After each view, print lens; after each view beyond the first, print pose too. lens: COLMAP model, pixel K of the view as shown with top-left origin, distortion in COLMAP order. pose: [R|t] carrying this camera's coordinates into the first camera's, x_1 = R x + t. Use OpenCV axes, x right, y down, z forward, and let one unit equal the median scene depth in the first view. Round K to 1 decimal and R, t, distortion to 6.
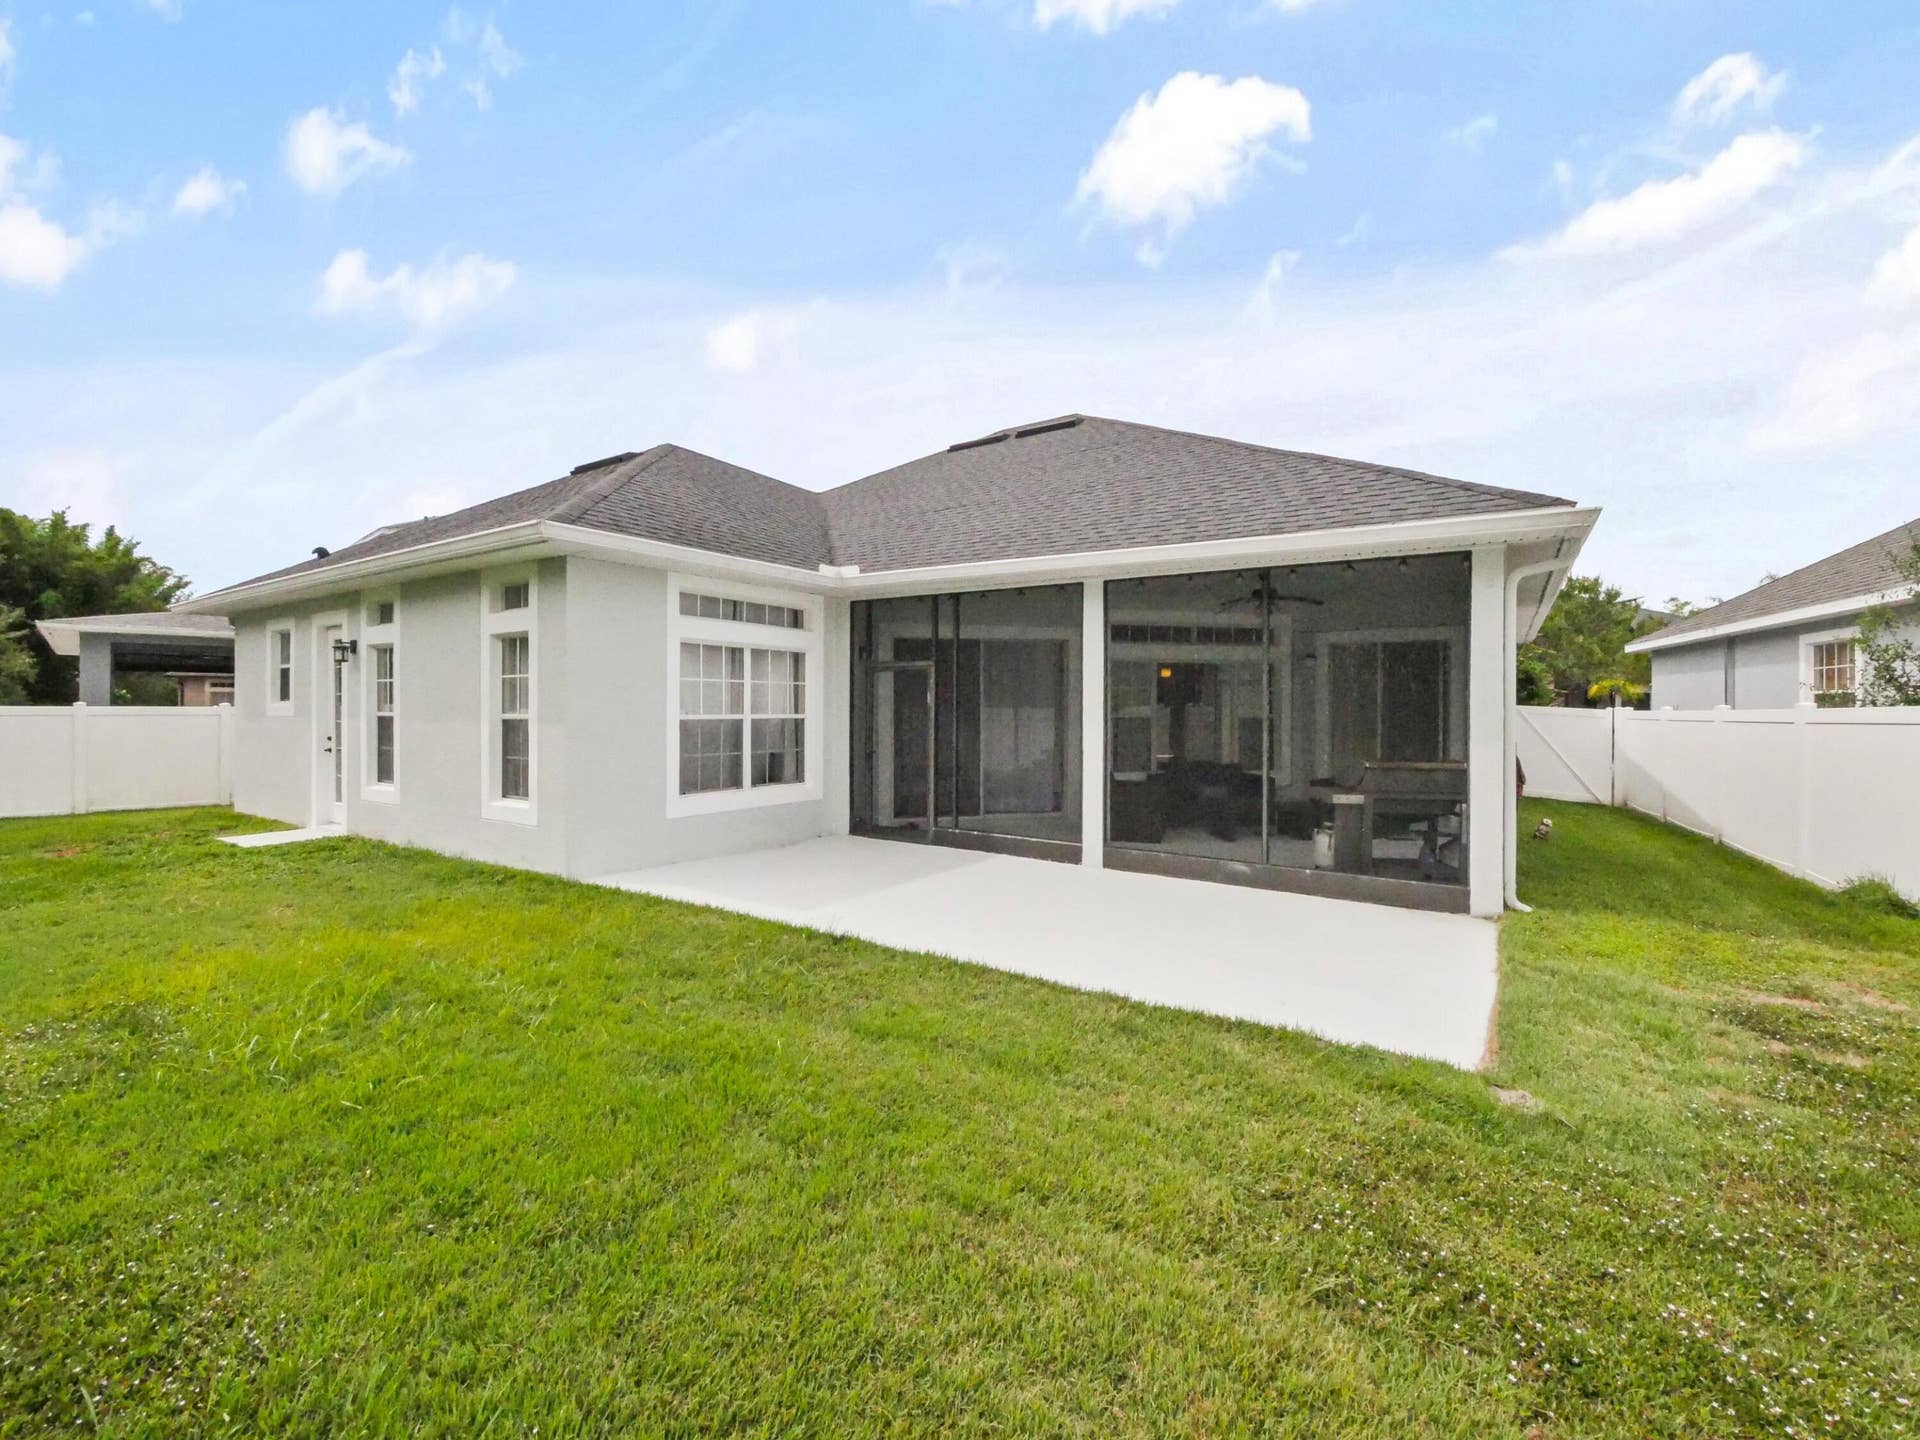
lens RADIAL K [[826.4, 0, 955.6], [0, 826.4, 751.9], [0, 0, 1]] dist [-0.000334, -0.000005]
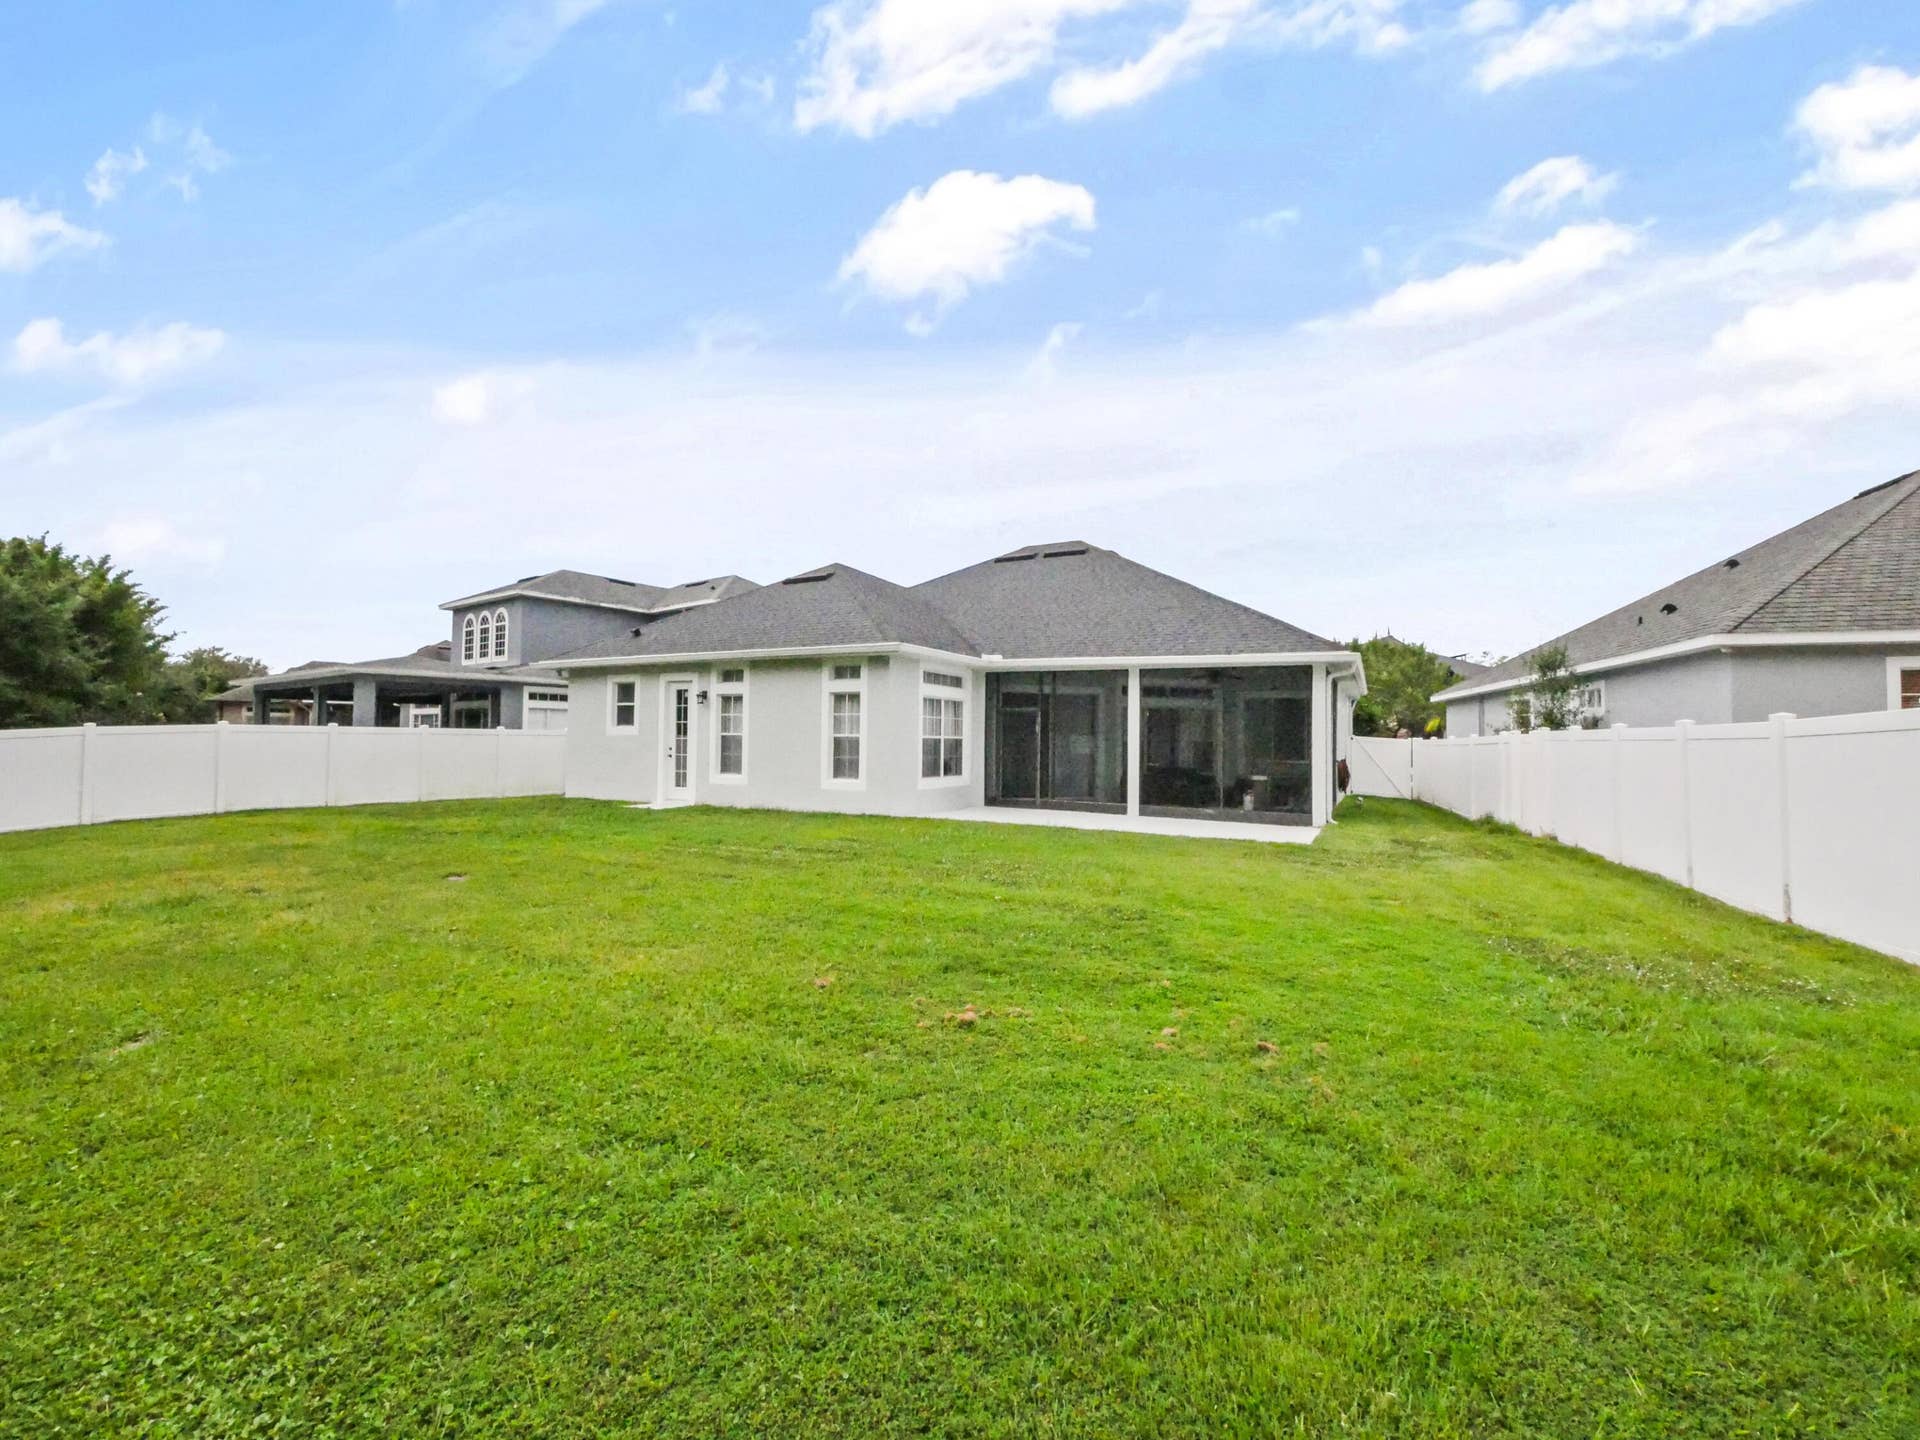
lens RADIAL K [[831.0, 0, 953.6], [0, 831.0, 772.5], [0, 0, 1]] dist [-0.003080, 0.000025]
pose [[0.993751, 0.003924, 0.111553, -0.411769], [-0.002604, 0.999925, -0.011977, 0.054219], [-0.111591, 0.011612, 0.993686, -0.780714]]
